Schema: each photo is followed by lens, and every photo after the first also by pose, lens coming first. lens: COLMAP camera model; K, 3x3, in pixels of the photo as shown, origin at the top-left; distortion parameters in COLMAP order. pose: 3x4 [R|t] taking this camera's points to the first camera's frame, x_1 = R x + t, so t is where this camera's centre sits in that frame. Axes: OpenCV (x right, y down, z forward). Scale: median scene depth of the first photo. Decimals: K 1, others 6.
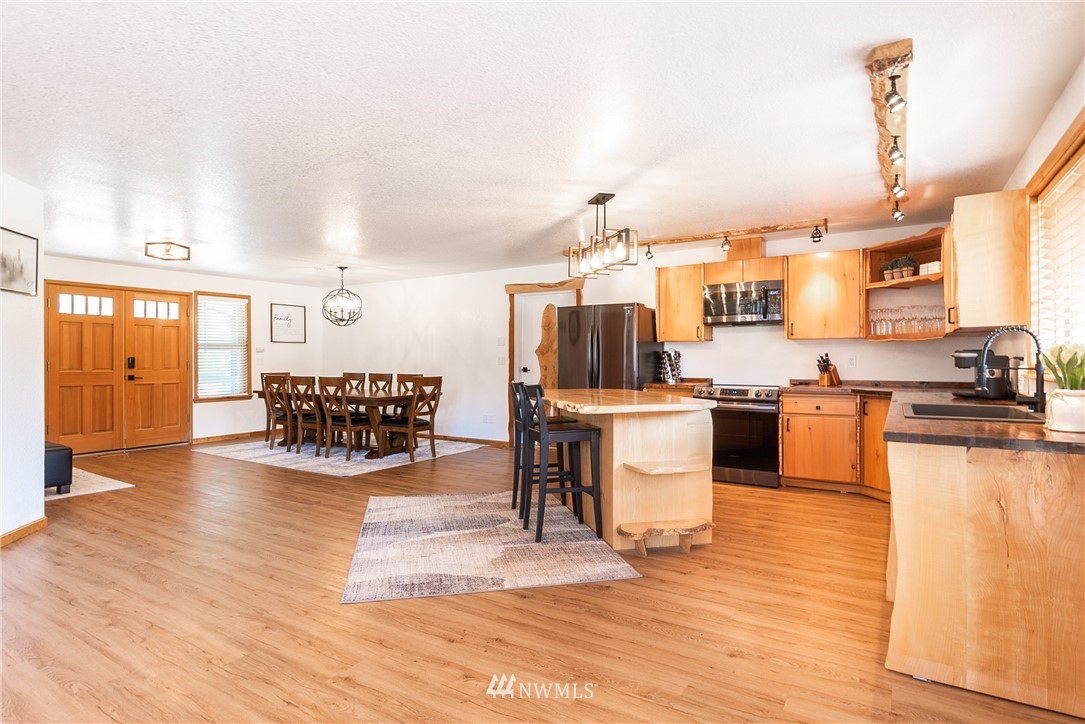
lens RADIAL K [[565.4, 0, 542.5], [0, 565.4, 362.0], [0, 0, 1]] dist [0.001497, -0.000119]
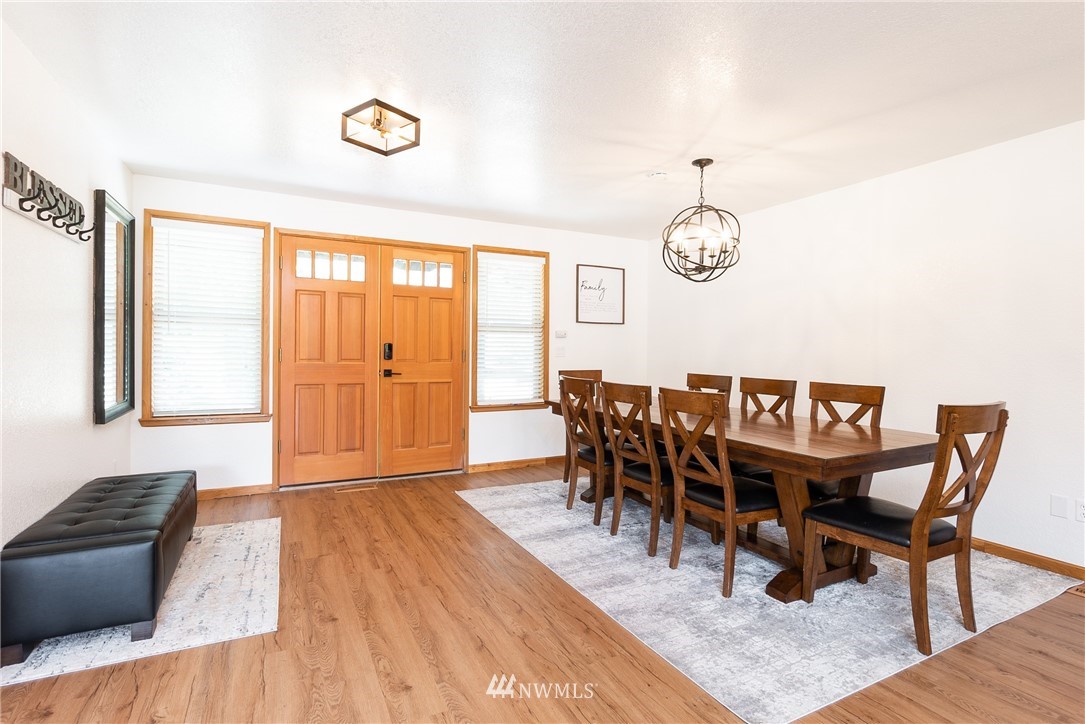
lens RADIAL K [[527.2, 0, 542.7], [0, 527.2, 353.9], [0, 0, 1]] dist [-0.000700, 0.000125]
pose [[0.861318, 0.014318, -0.507864, -0.236247], [-0.013461, 0.999895, 0.005360, -0.001631], [0.507888, 0.002220, 0.861420, 0.529669]]
